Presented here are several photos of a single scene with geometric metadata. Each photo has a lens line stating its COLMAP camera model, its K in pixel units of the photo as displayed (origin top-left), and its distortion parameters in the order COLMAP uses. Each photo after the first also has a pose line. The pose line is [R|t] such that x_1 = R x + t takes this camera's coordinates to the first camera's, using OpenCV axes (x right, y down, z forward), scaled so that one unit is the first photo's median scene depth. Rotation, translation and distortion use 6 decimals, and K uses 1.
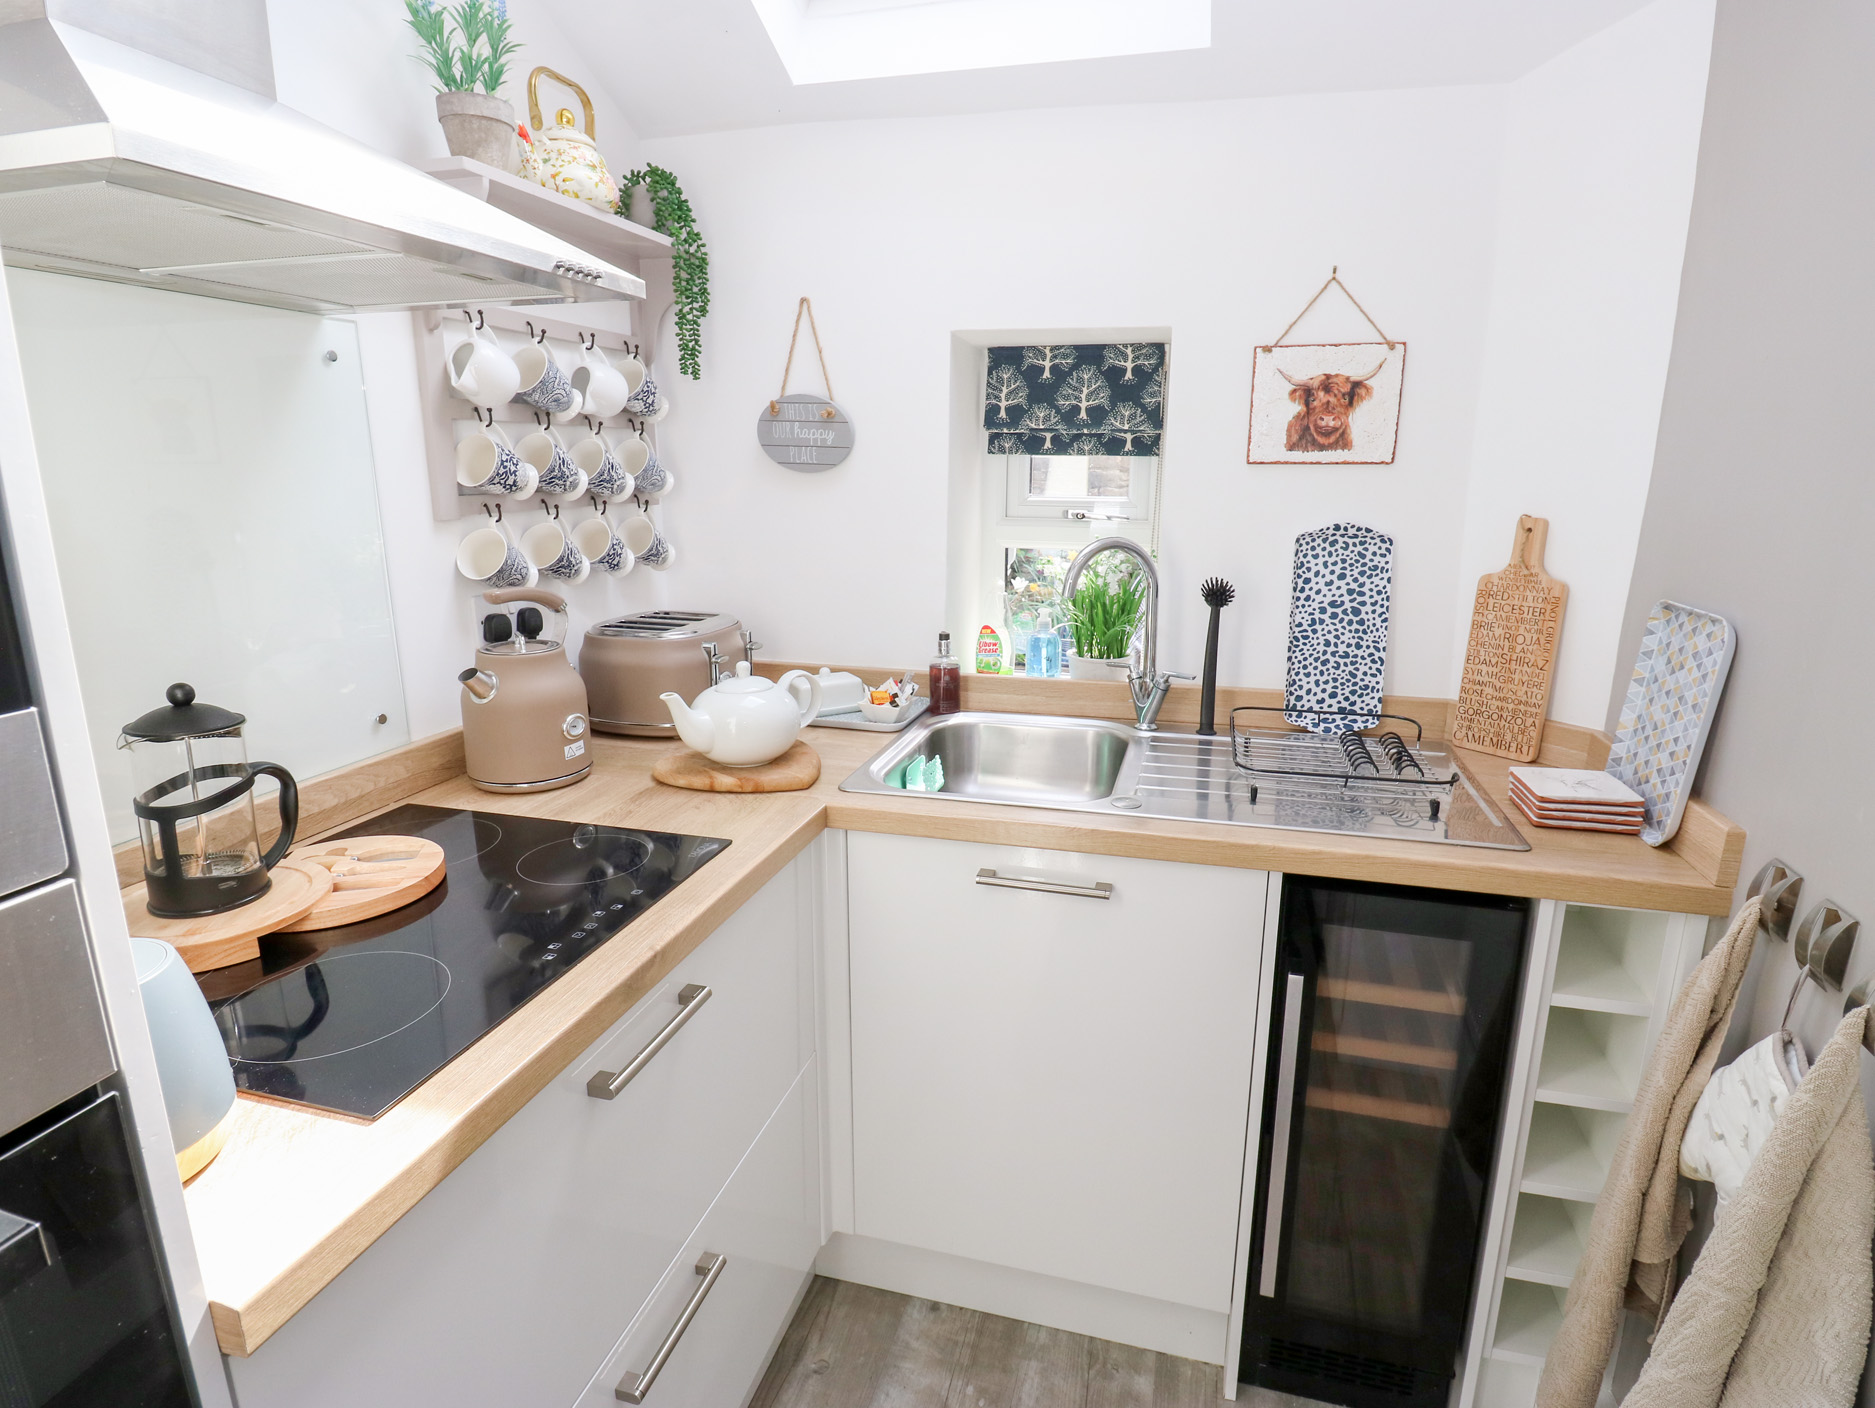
lens RADIAL K [[1009.1, 0, 953.1], [0, 1009.1, 694.3], [0, 0, 1]] dist [0.003583, -0.017172]
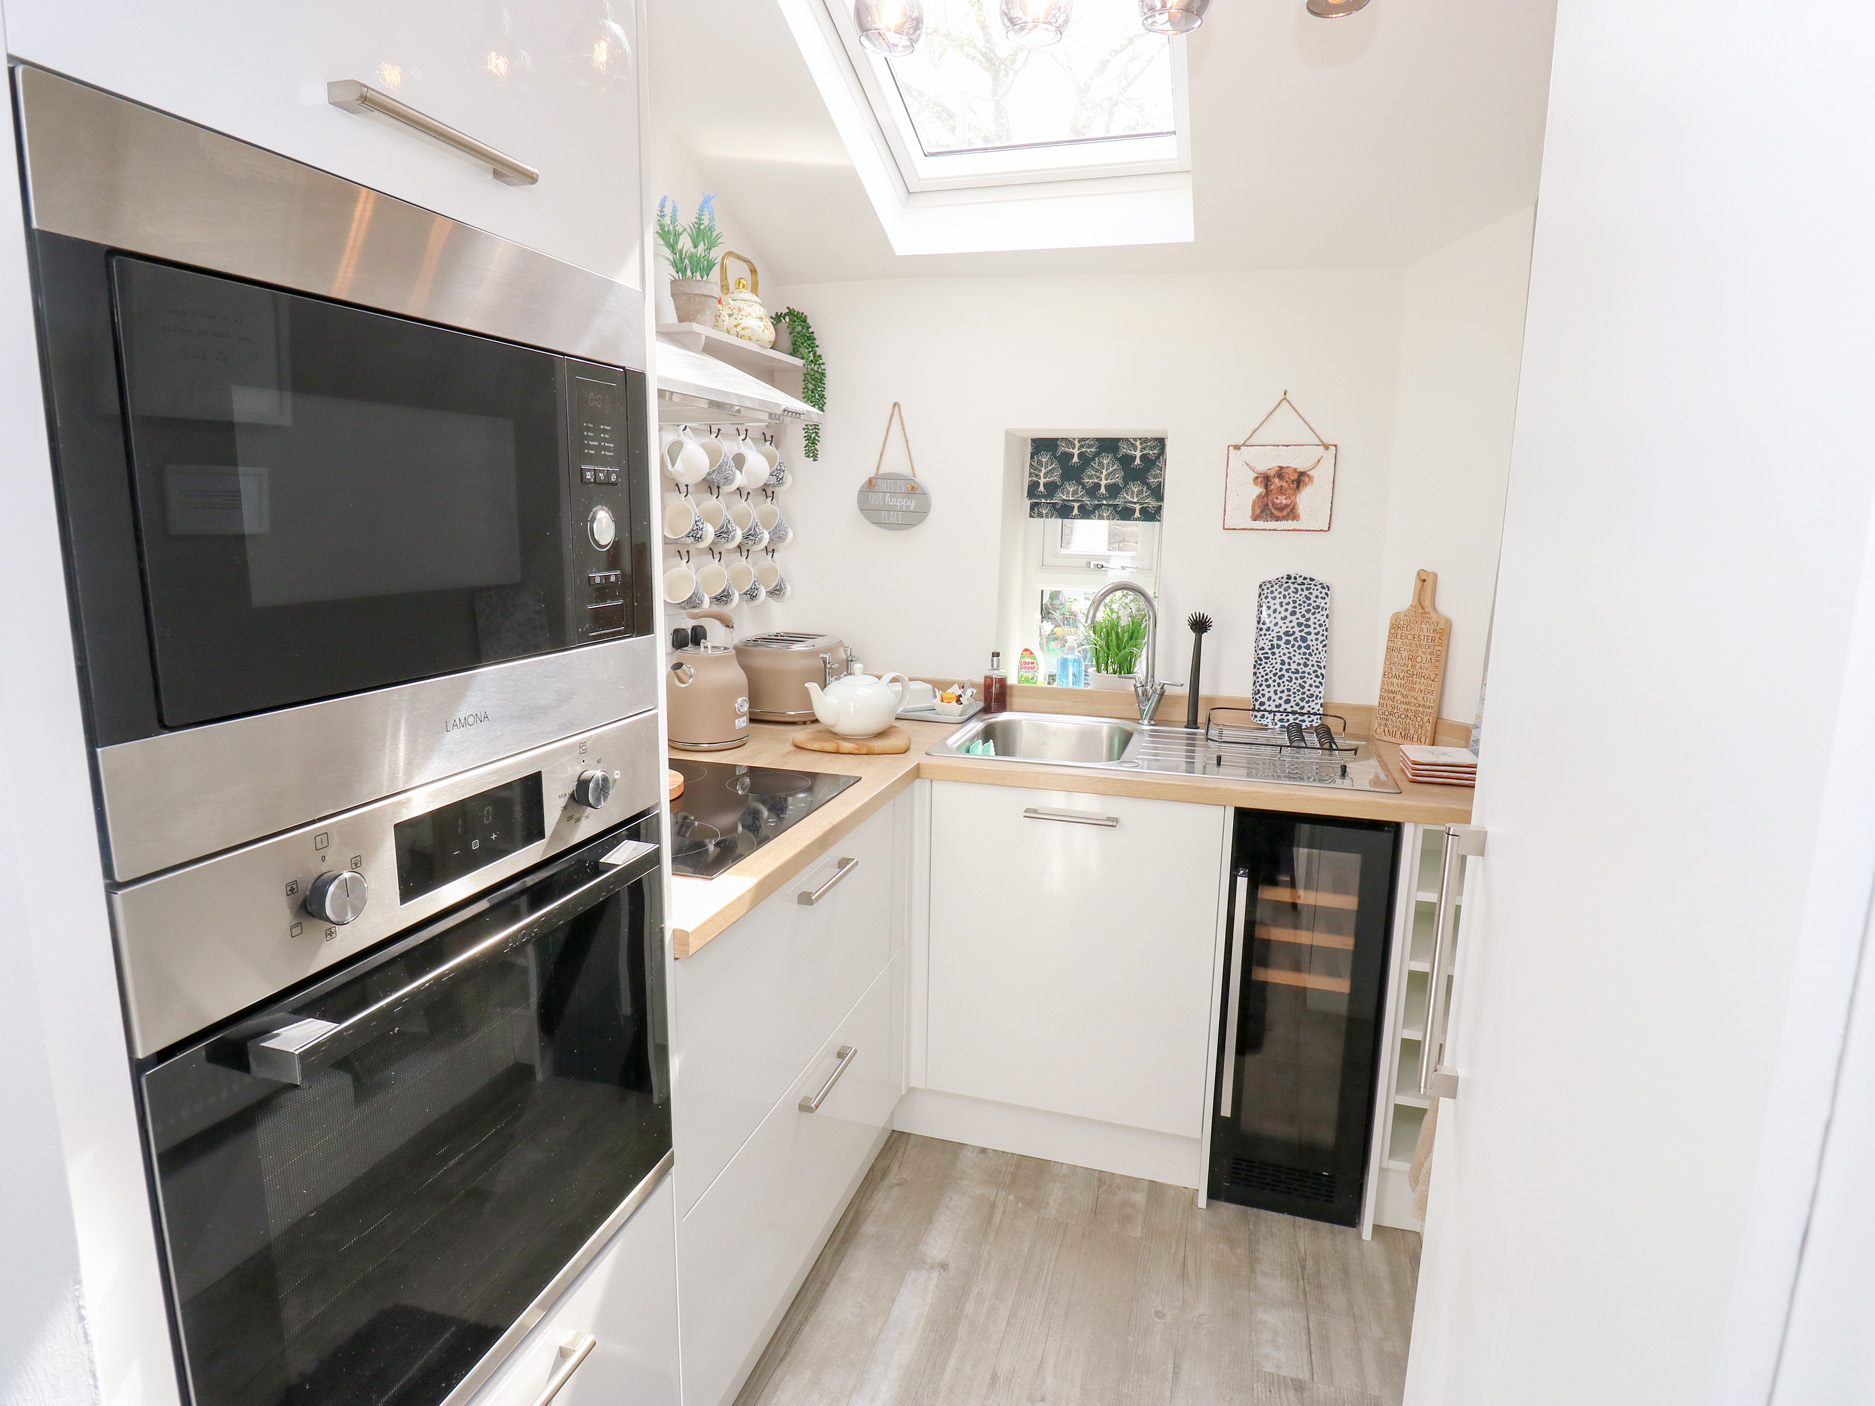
lens RADIAL K [[1009.1, 0, 953.1], [0, 1009.1, 693.3], [0, 0, 1]] dist [0.003583, -0.017172]
pose [[0.999624, 0.017752, -0.020905, -0.039893], [-0.018795, 0.998530, -0.050844, 0.068318], [0.019972, 0.051217, 0.998488, -0.355819]]
